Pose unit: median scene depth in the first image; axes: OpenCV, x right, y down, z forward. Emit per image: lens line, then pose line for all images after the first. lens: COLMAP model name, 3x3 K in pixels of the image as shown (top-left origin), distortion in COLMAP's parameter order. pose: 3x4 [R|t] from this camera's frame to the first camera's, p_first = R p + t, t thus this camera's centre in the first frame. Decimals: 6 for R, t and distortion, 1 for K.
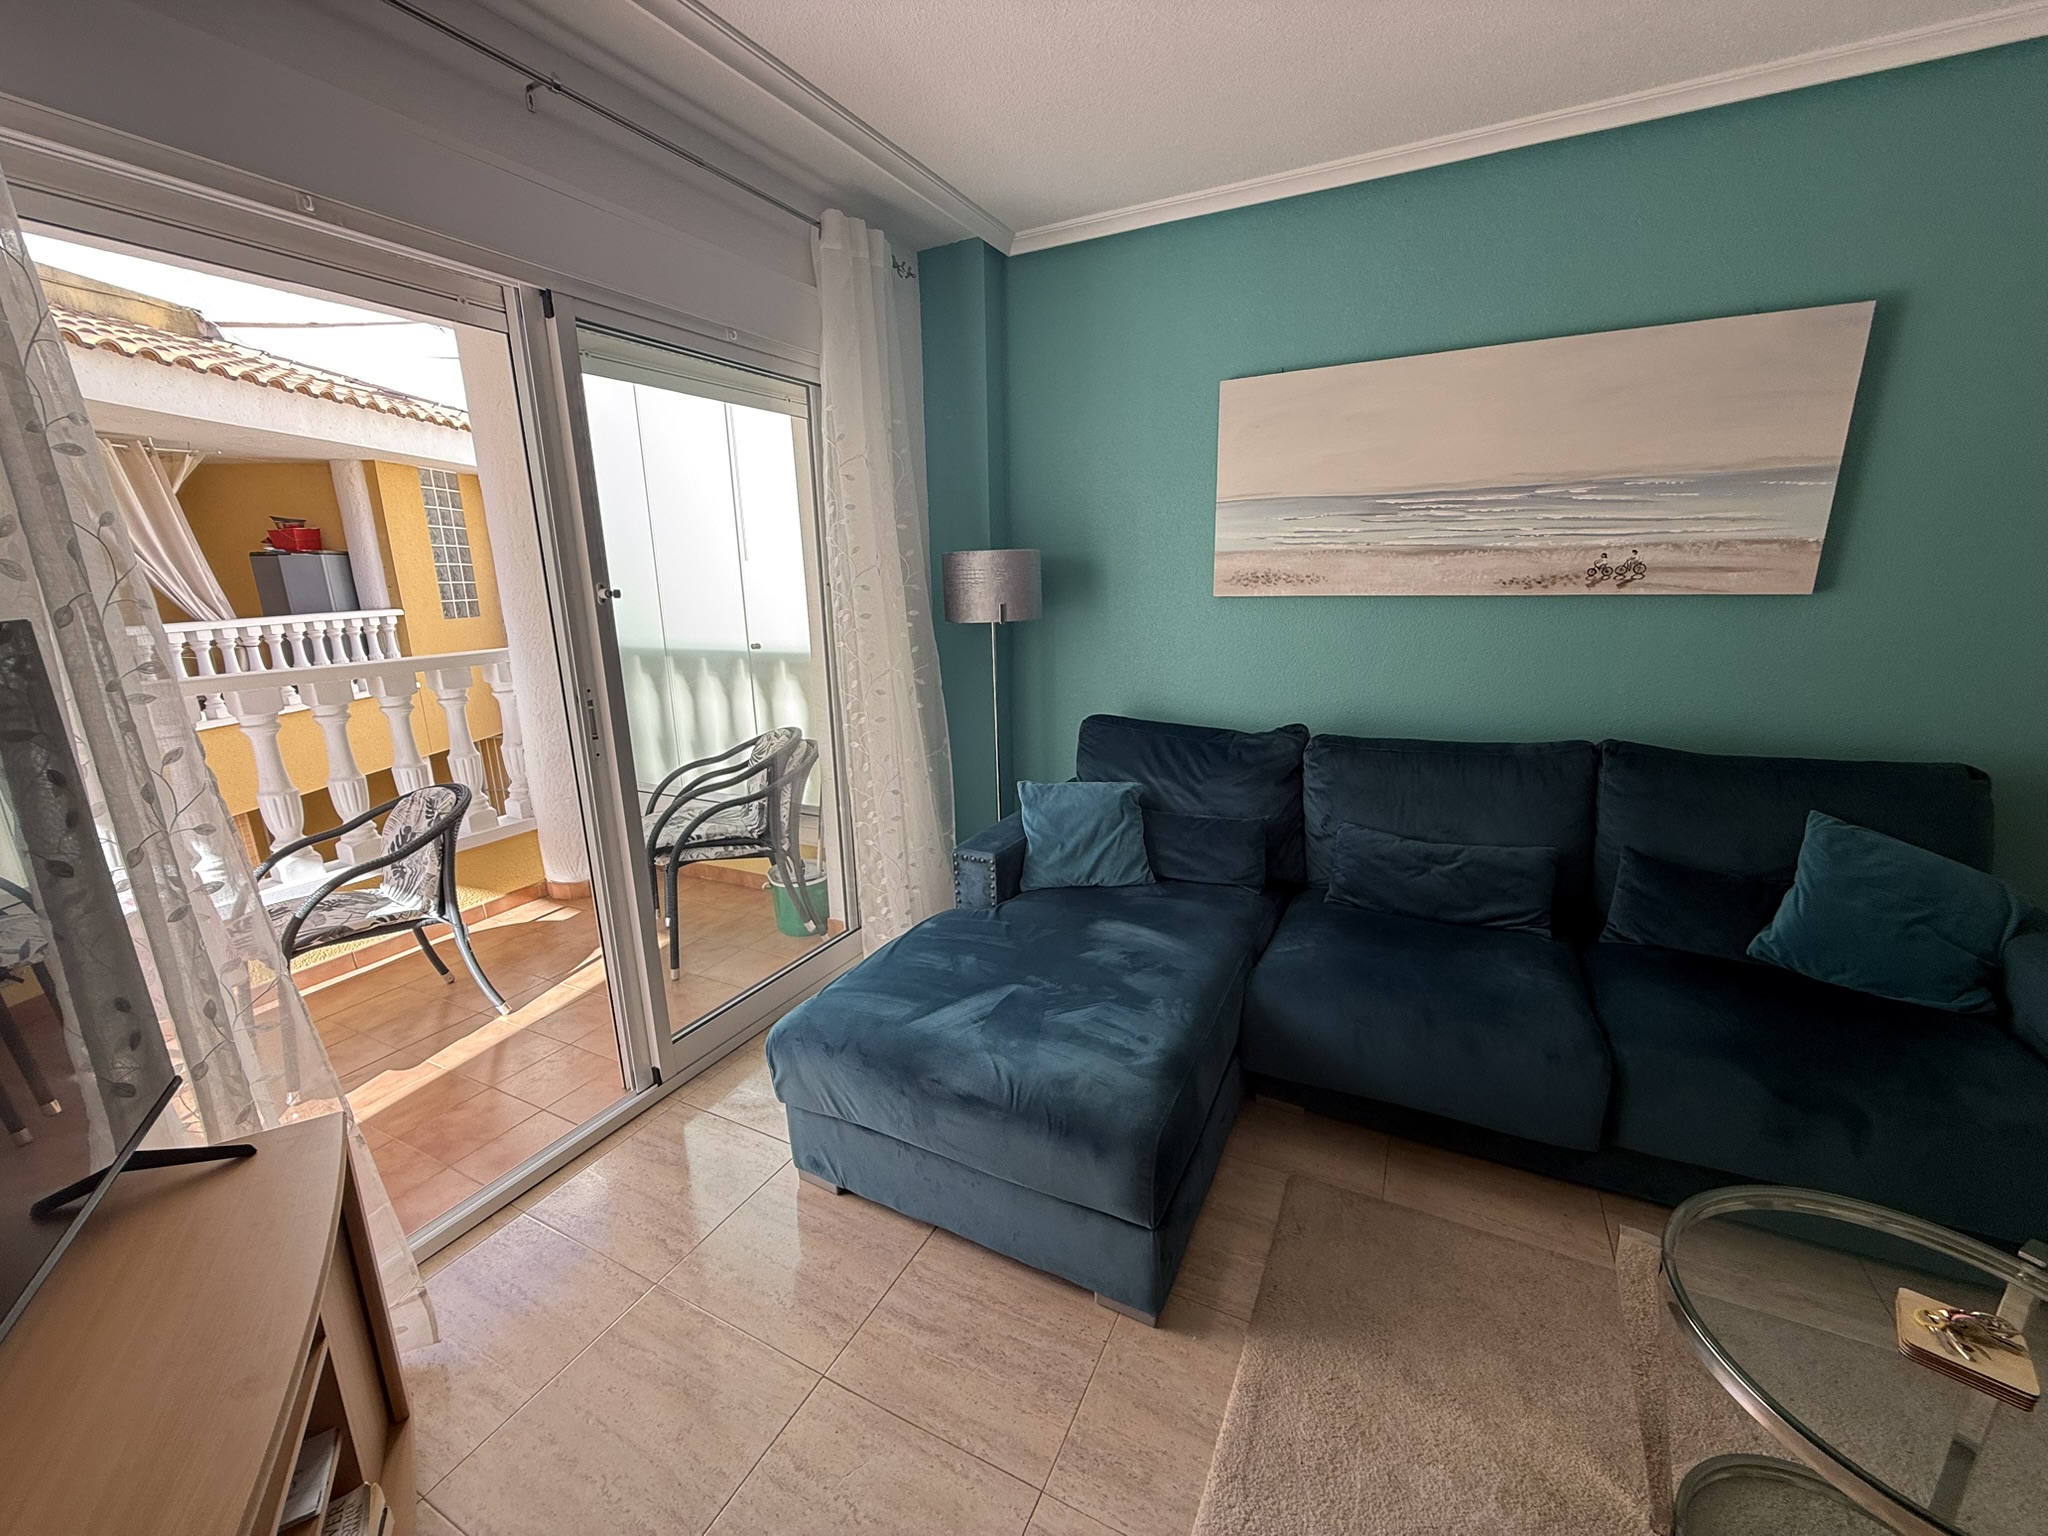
lens RADIAL K [[814.7, 0, 1019.8], [0, 814.7, 767.6], [0, 0, 1]] dist [0.000187, 0.000198]
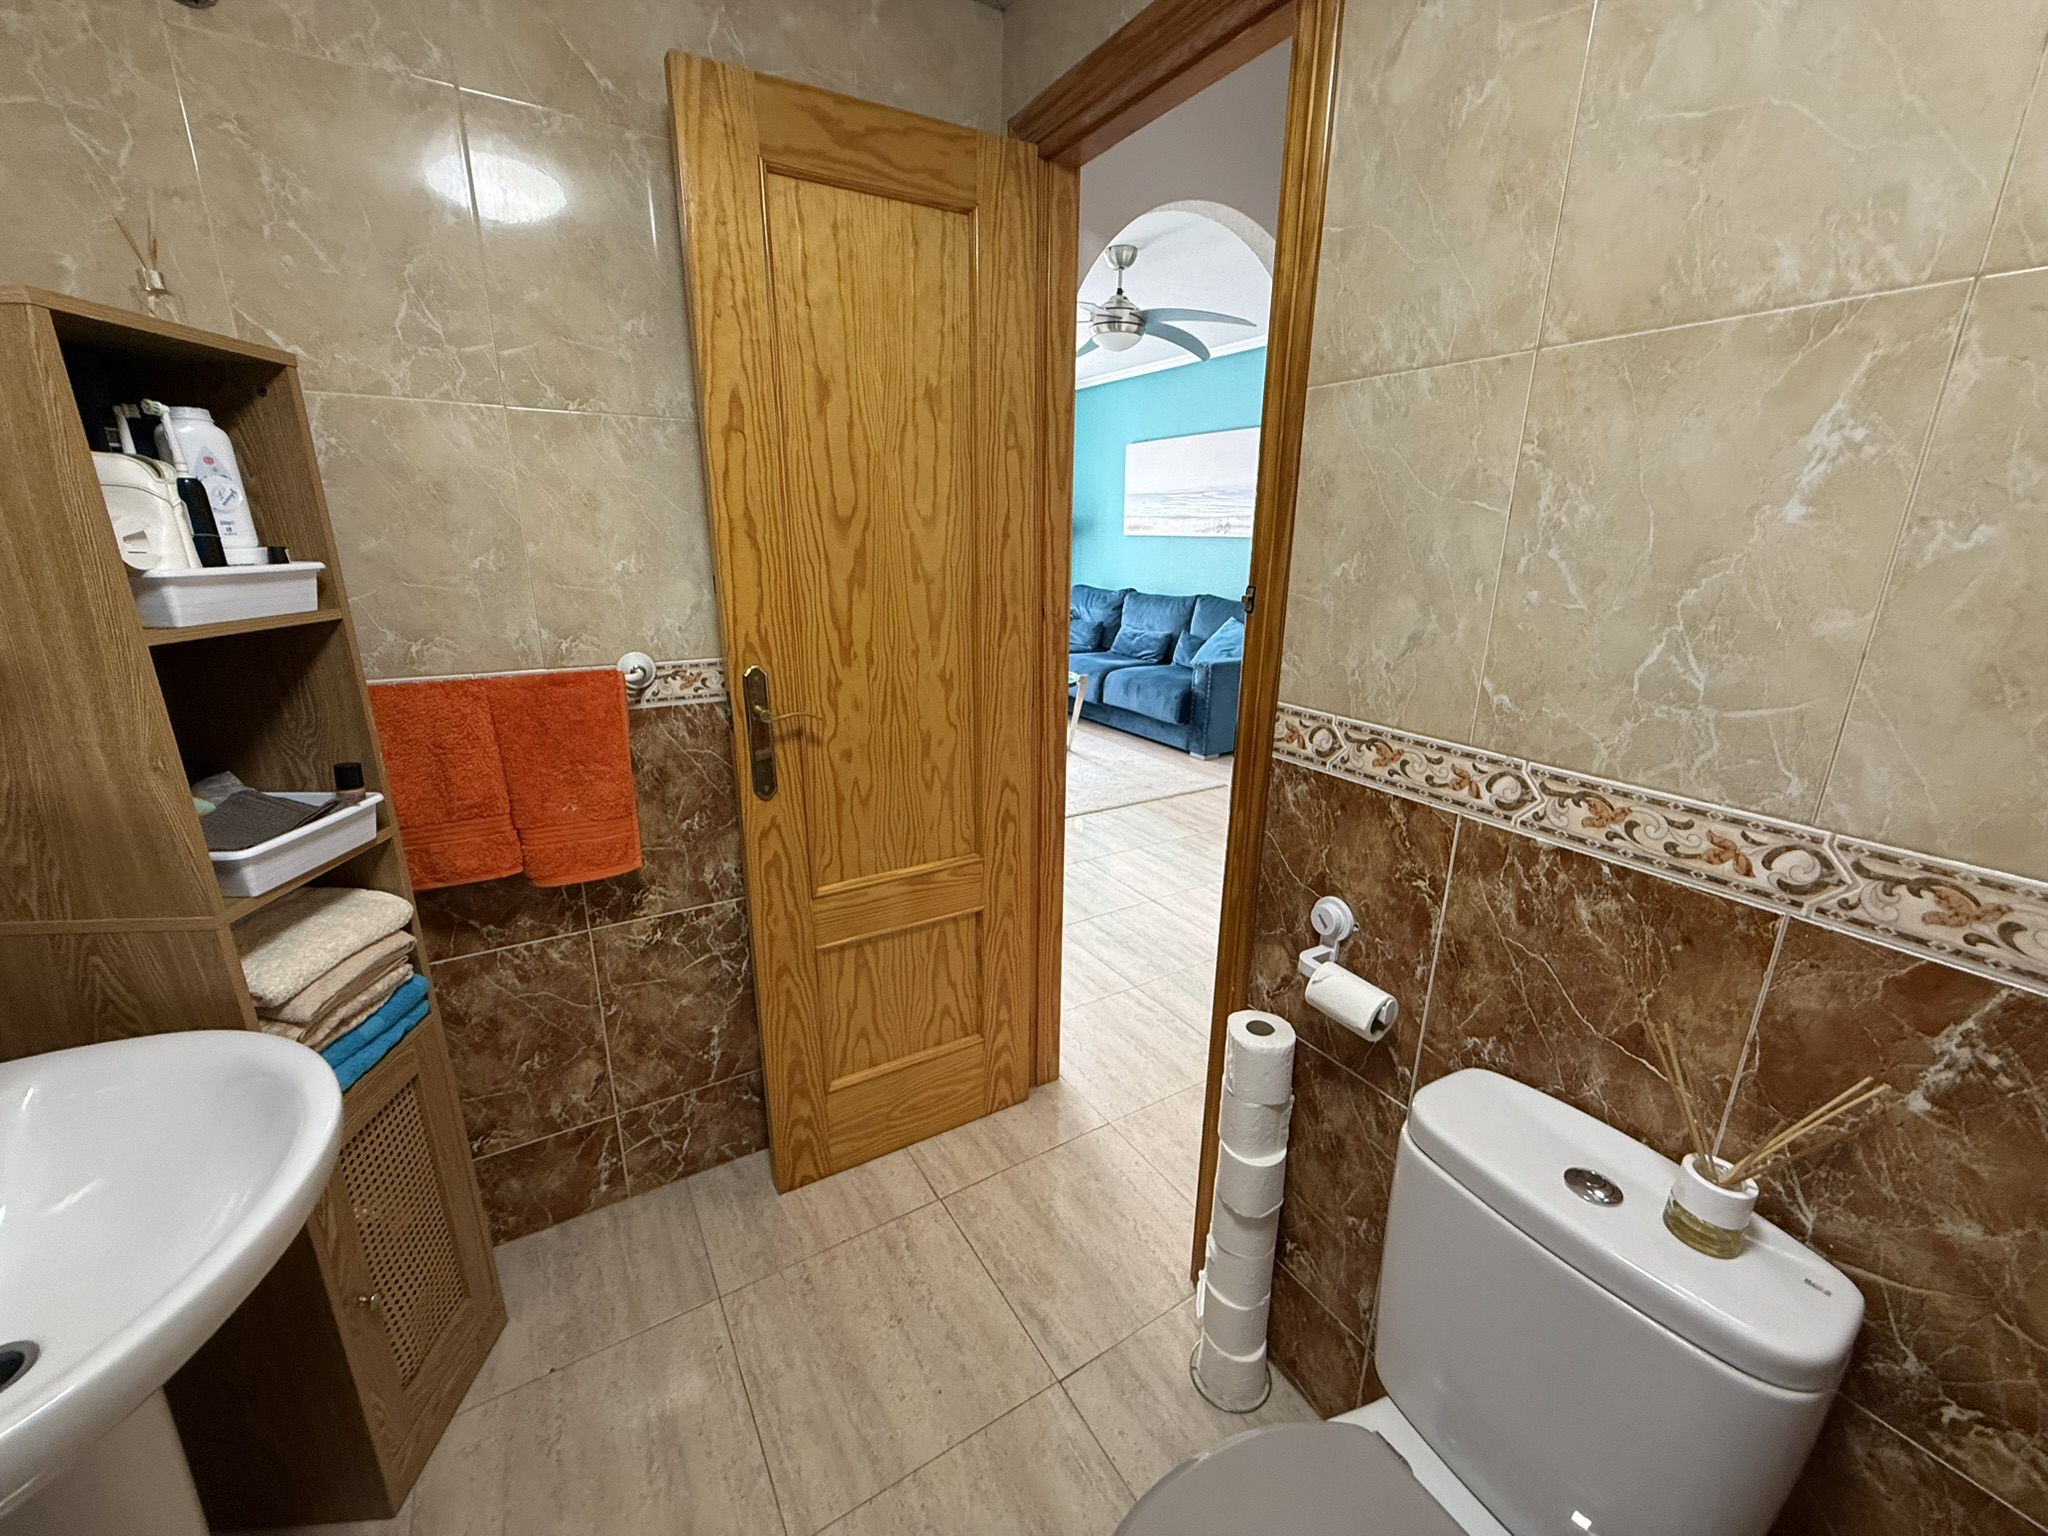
lens RADIAL K [[814.7, 0, 1014.4], [0, 814.7, 766.7], [0, 0, 1]] dist [0.000187, 0.000198]
pose [[0.848195, 0.173486, -0.500468, 1.494970], [-0.147882, 0.984832, 0.090758, 0.335631], [0.508622, -0.002970, 0.860985, -1.410894]]
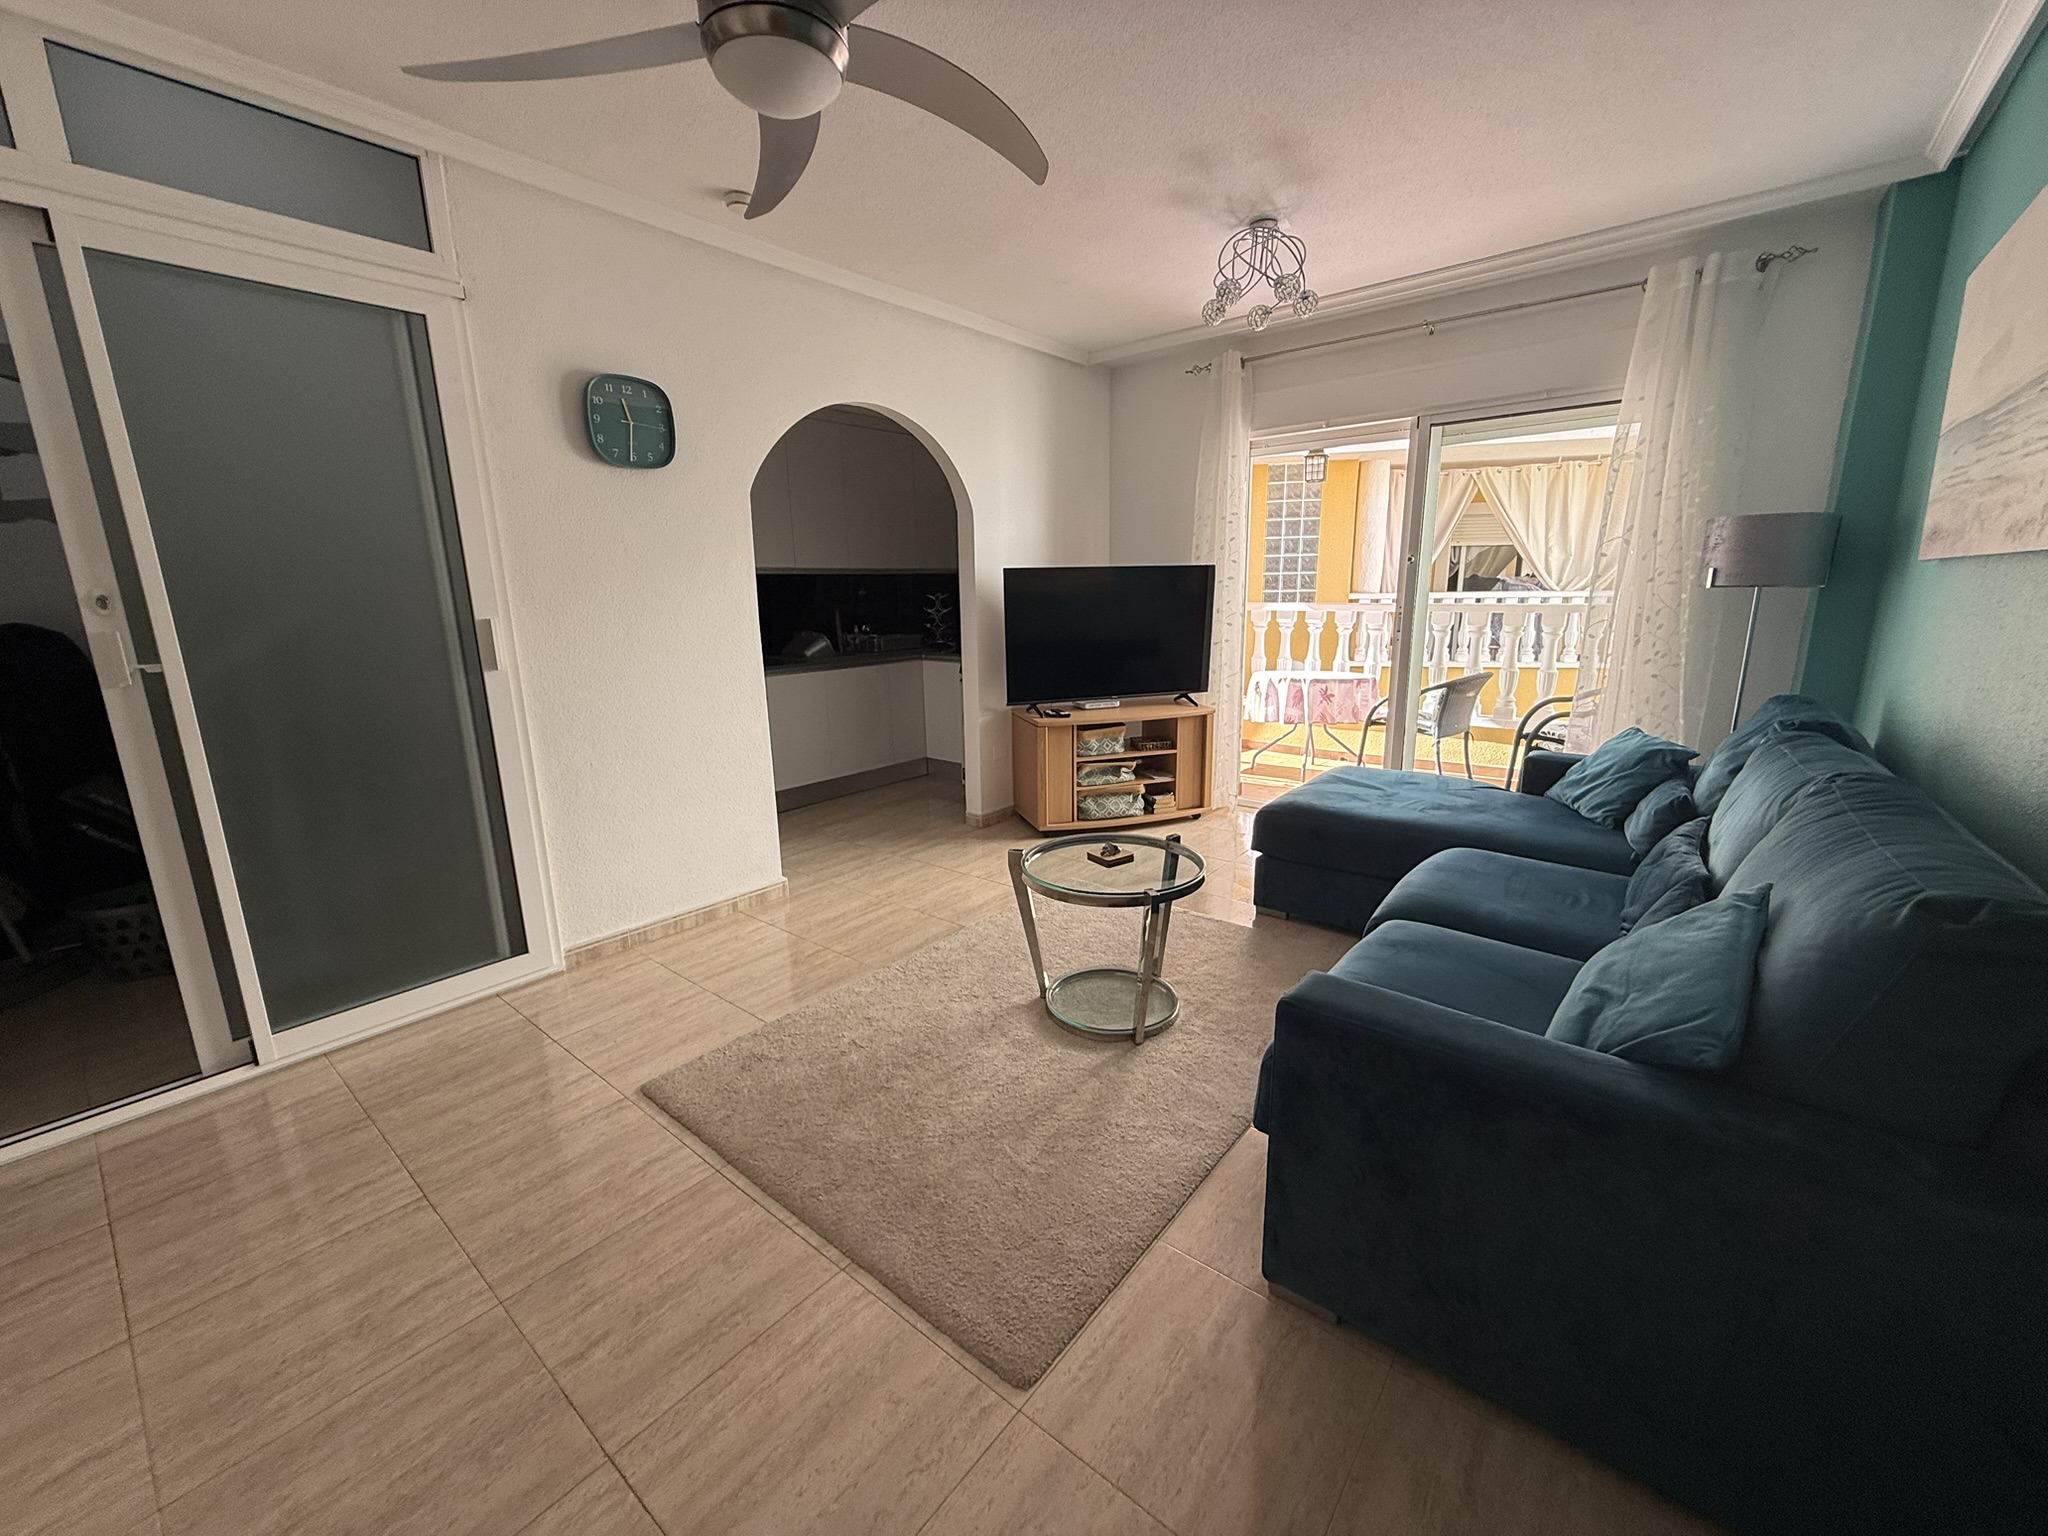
lens RADIAL K [[814.7, 0, 1034.3], [0, 814.7, 771.9], [0, 0, 1]] dist [0.000187, 0.000198]
pose [[-0.210852, 0.240606, -0.947444, 1.412892], [-0.213148, 0.934596, 0.284779, -0.082235], [0.953997, 0.261992, -0.145776, 0.444976]]
